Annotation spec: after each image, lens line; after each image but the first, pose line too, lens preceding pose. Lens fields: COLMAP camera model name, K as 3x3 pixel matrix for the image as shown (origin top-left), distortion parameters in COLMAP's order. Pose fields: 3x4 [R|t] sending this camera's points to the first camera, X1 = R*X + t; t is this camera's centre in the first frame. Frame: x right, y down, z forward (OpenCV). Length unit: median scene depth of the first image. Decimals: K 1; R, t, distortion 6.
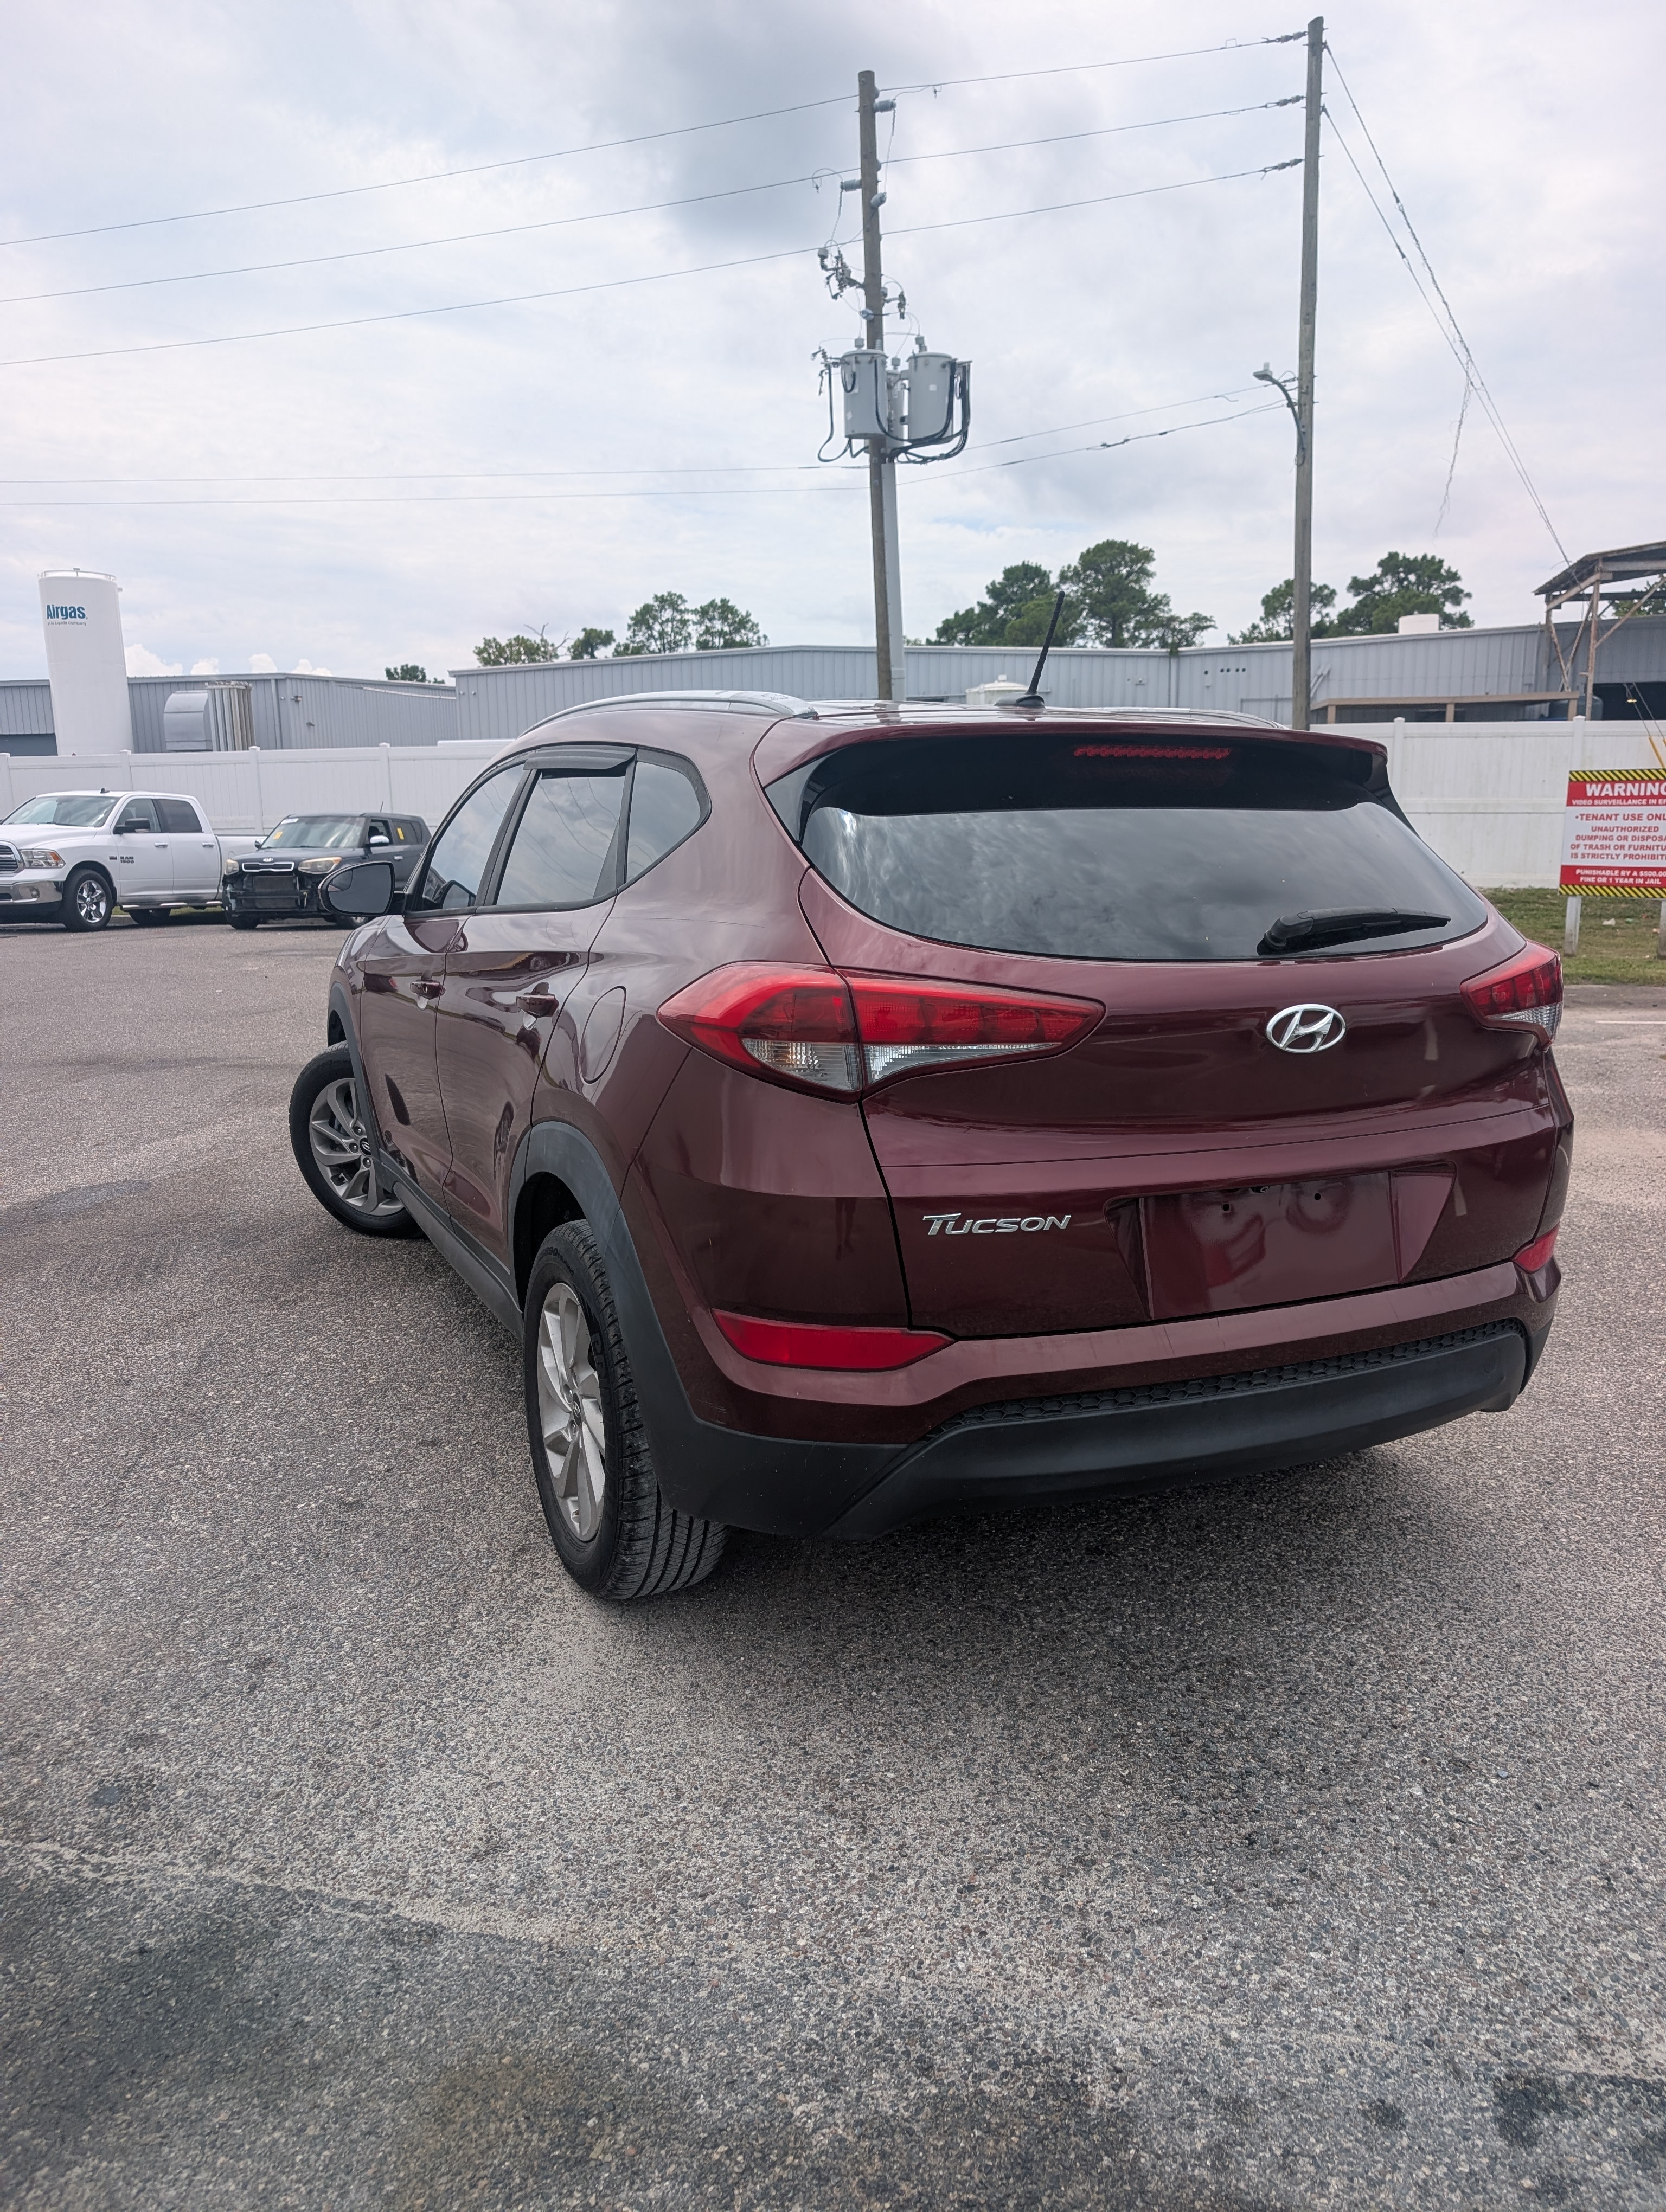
lens RADIAL K [[1574.1, 0, 836.6], [0, 1574.1, 1104.7], [0, 0, 1]] dist [0.007084, -0.002211]
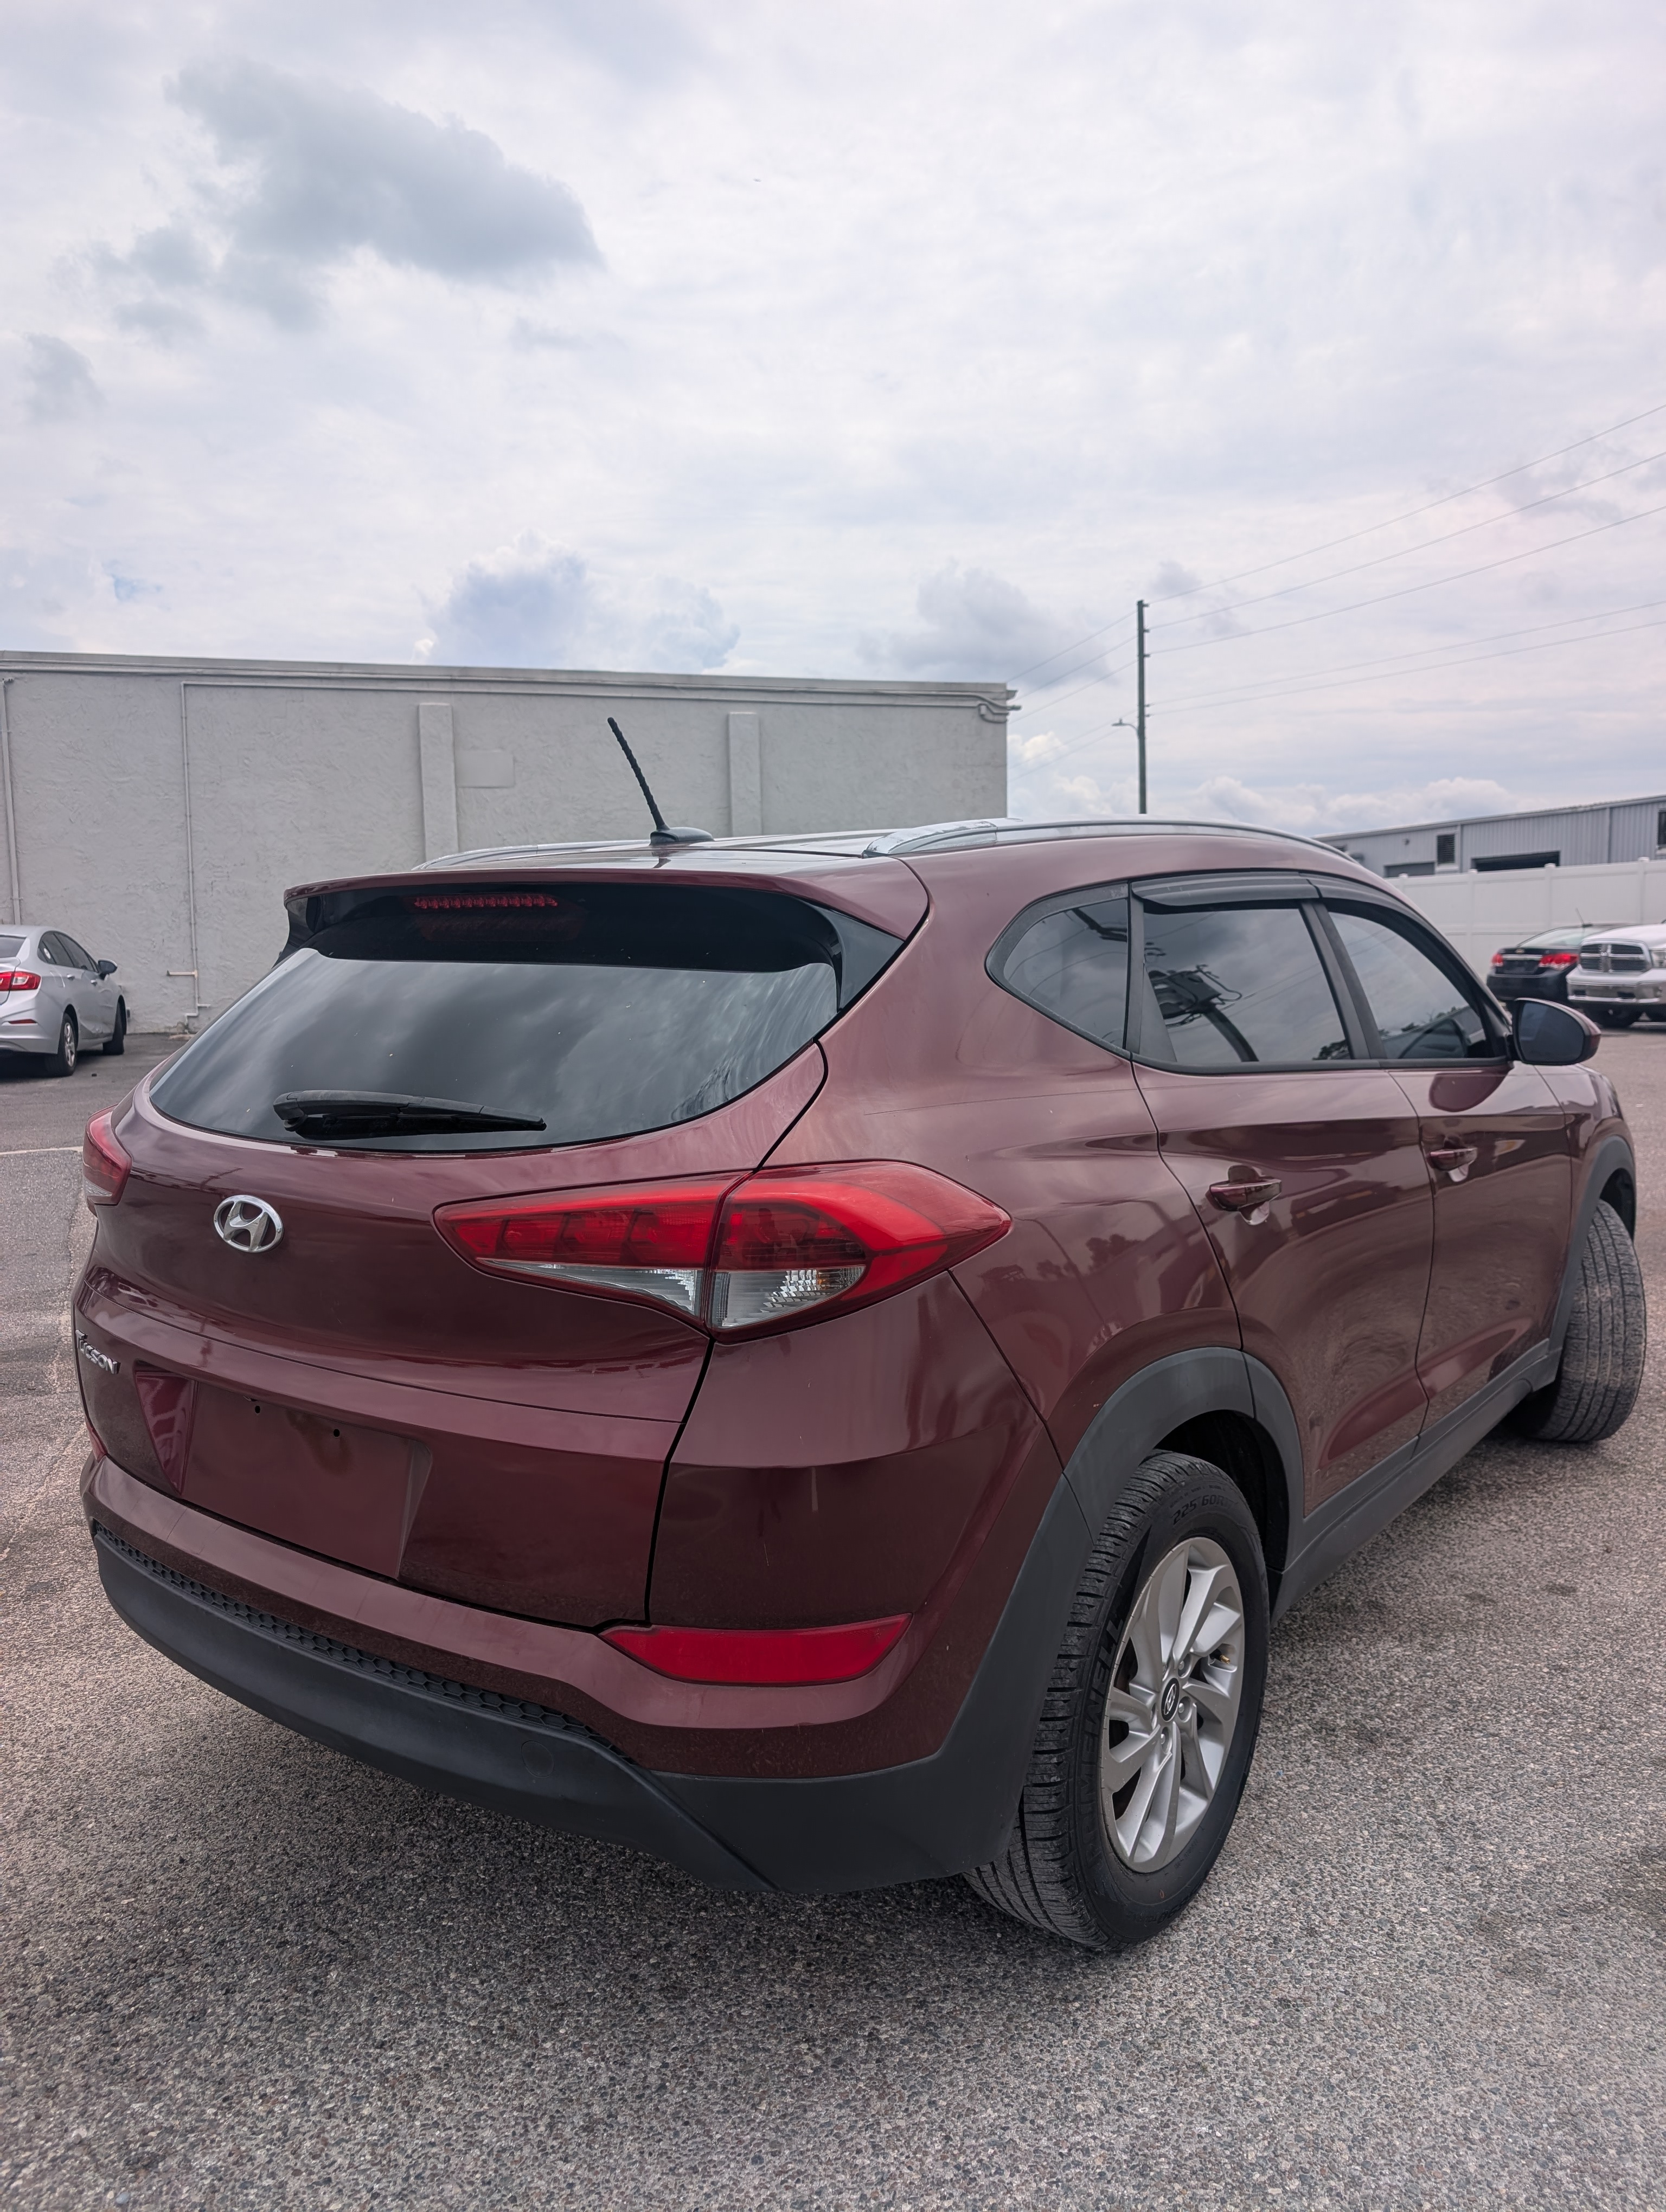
lens RADIAL K [[1574.1, 0, 836.0], [0, 1574.1, 1106.8], [0, 0, 1]] dist [0.007084, -0.002211]
pose [[0.490459, 0.102541, -0.865411, 1.022926], [-0.151986, 0.987899, 0.030918, -0.160063], [0.858109, 0.116366, 0.500109, 0.711302]]
